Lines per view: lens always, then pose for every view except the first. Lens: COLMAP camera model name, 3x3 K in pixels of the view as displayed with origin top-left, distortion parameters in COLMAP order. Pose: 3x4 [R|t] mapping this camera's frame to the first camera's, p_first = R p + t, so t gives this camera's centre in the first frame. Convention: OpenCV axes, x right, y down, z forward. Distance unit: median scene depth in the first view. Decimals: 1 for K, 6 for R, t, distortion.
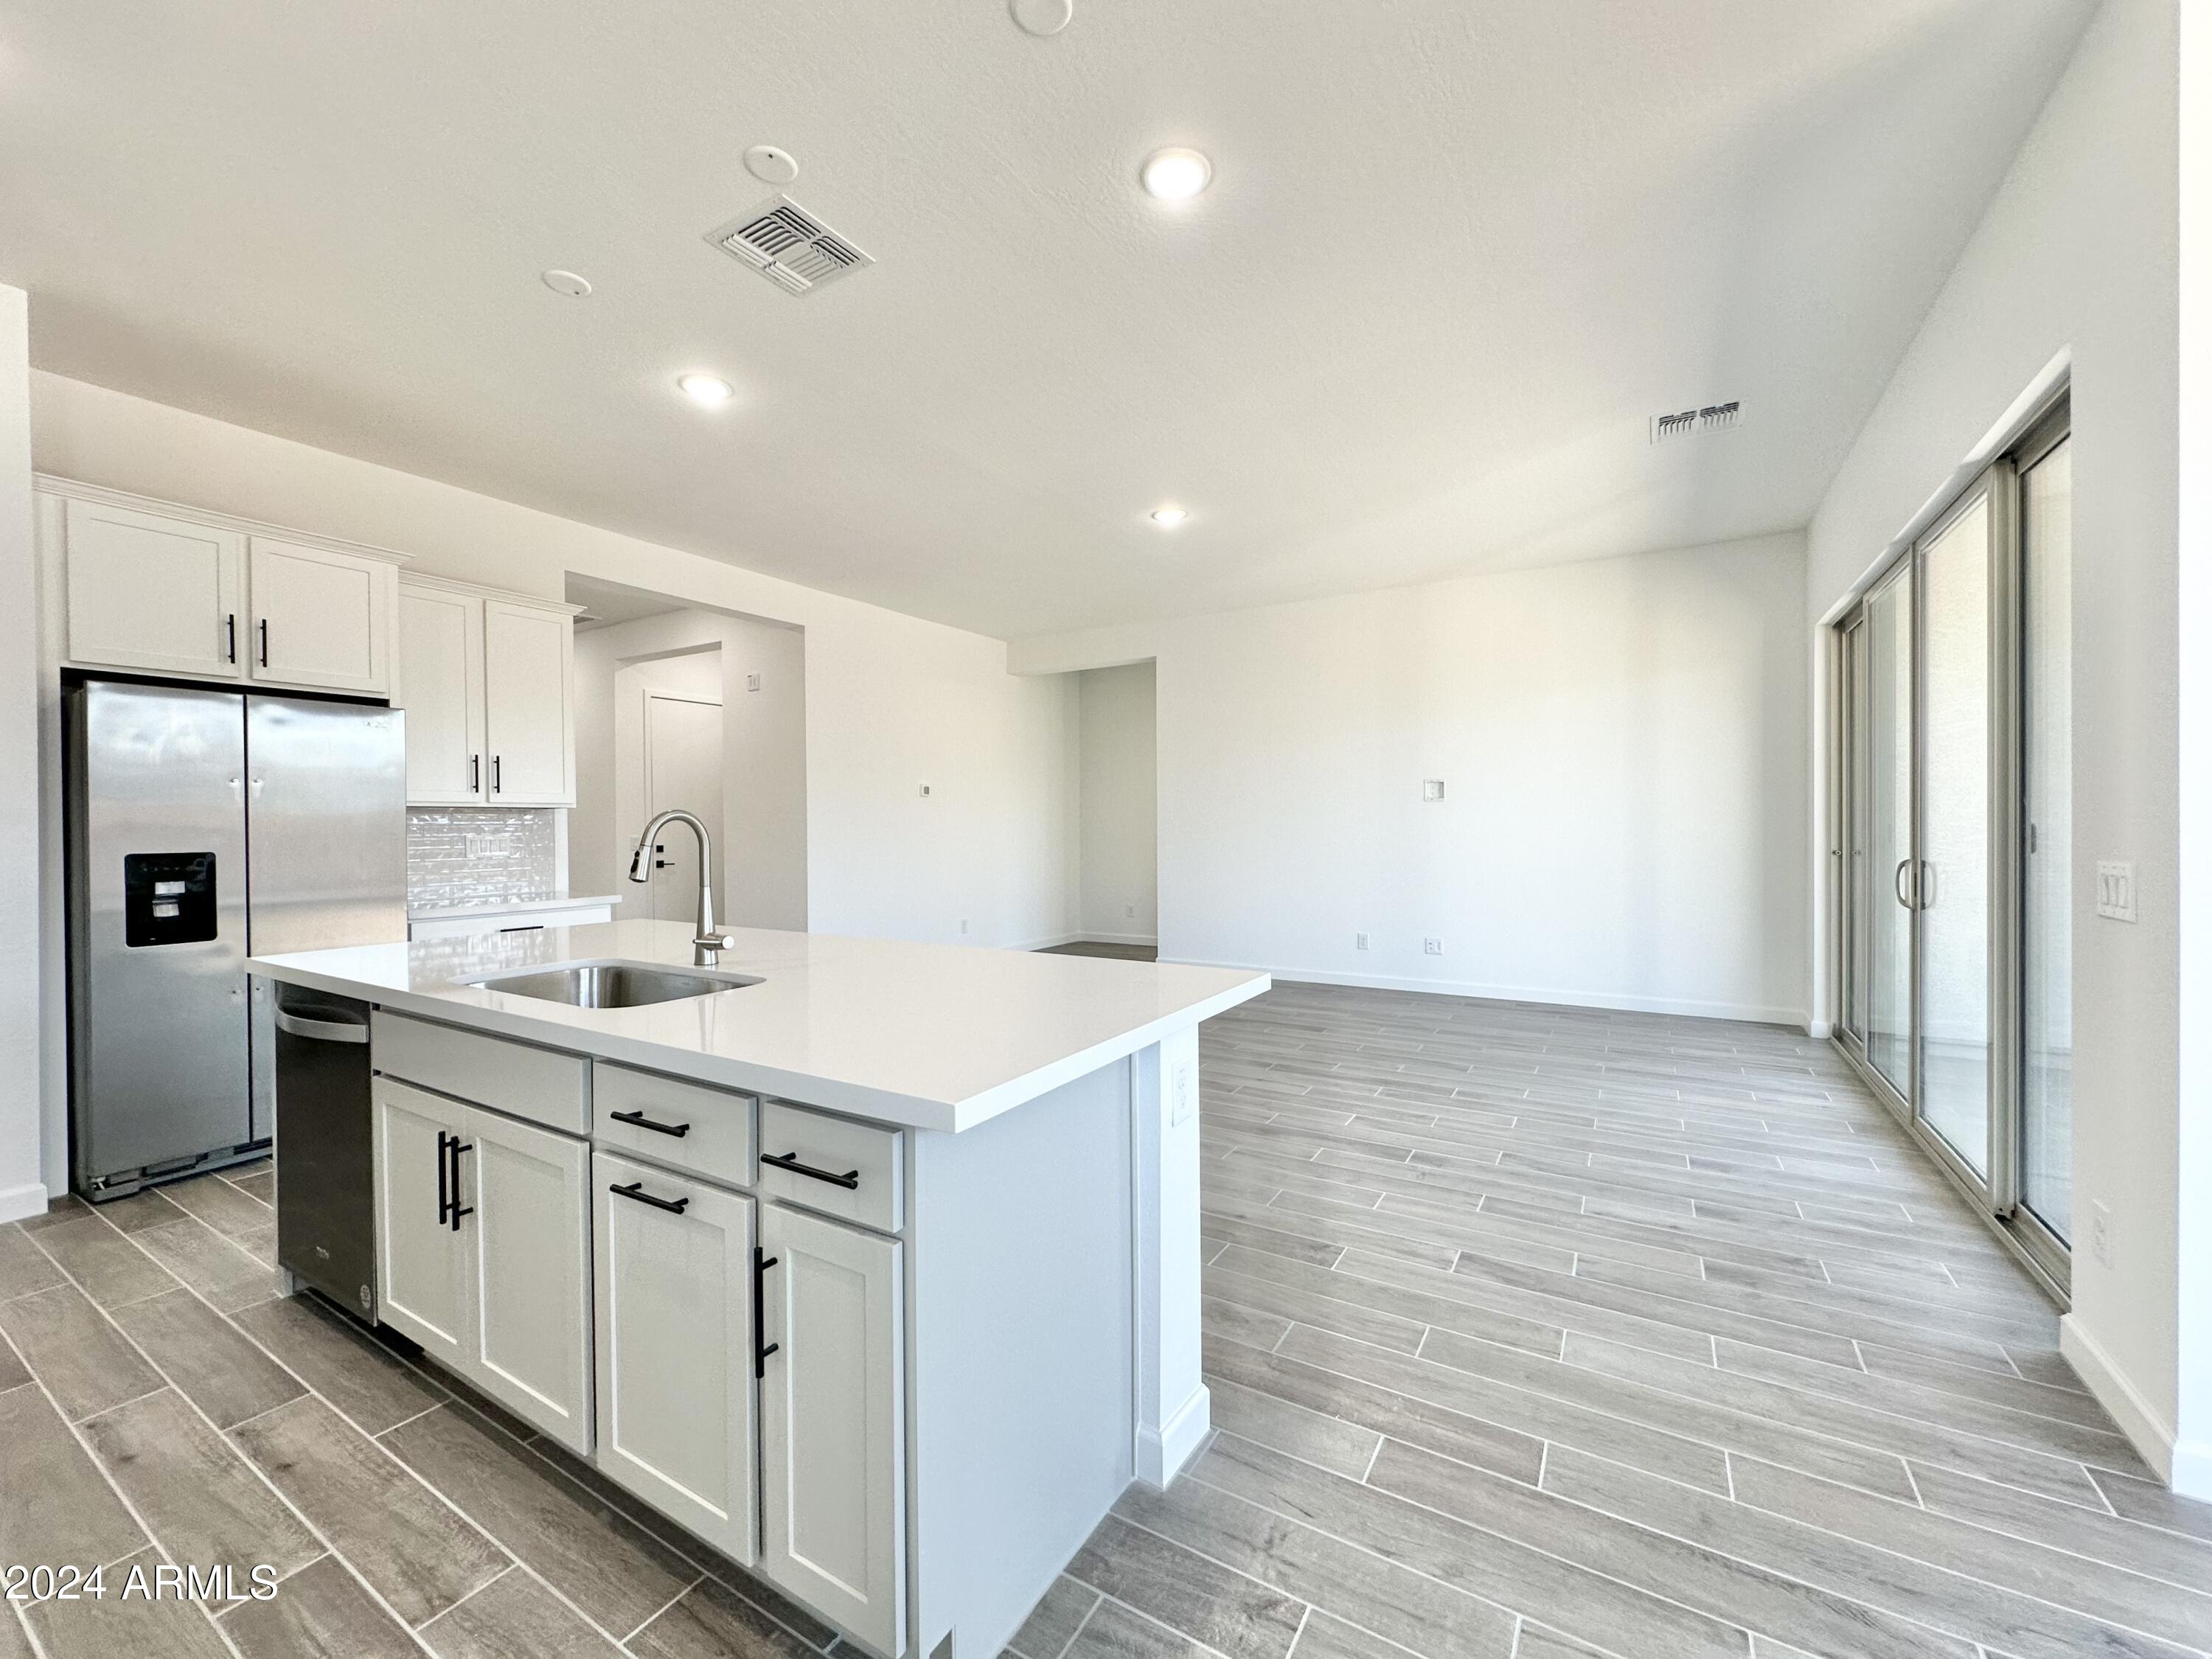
lens RADIAL K [[887.5, 0, 1108.9], [0, 887.5, 833.3], [0, 0, 1]] dist [-0.005563, 0.002656]
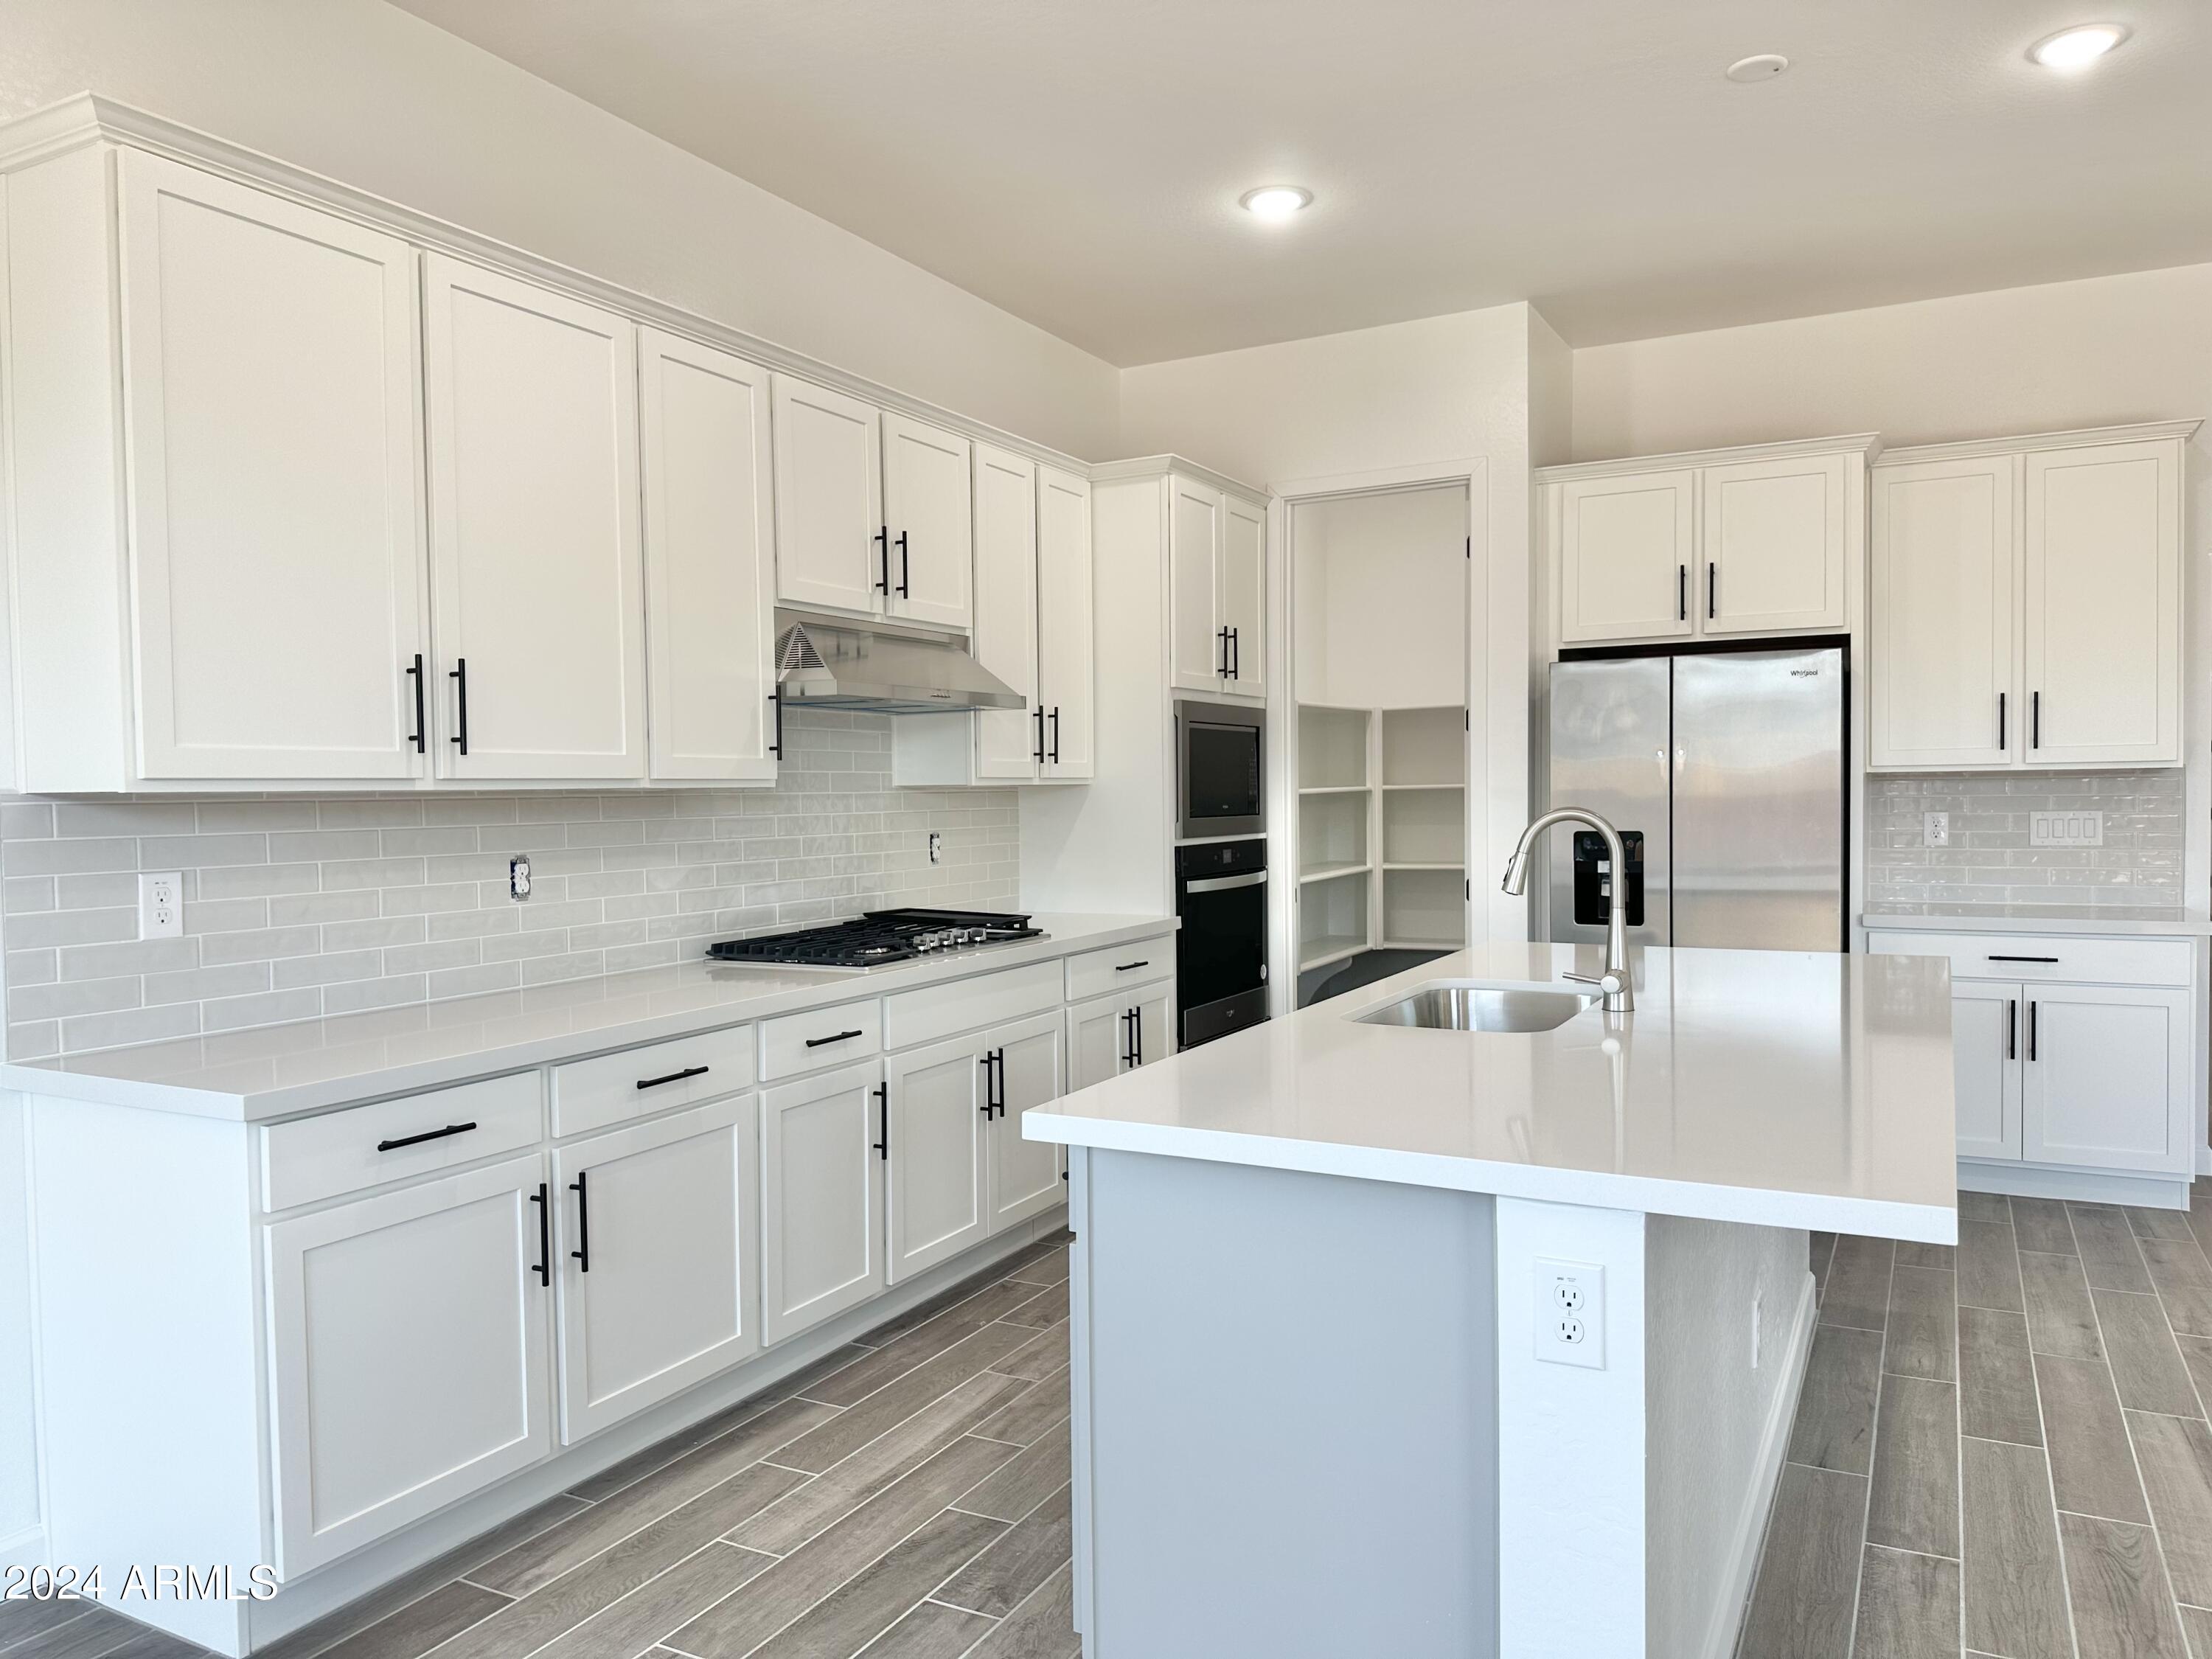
lens RADIAL K [[1578.4, 0, 1121.4], [0, 1578.4, 833.3], [0, 0, 1]] dist [0.068358, -0.056200]
pose [[0.064109, 0.035588, -0.997308, 0.730943], [0.004681, 0.999342, 0.035962, -0.046896], [0.997932, -0.006974, 0.063900, 0.415142]]
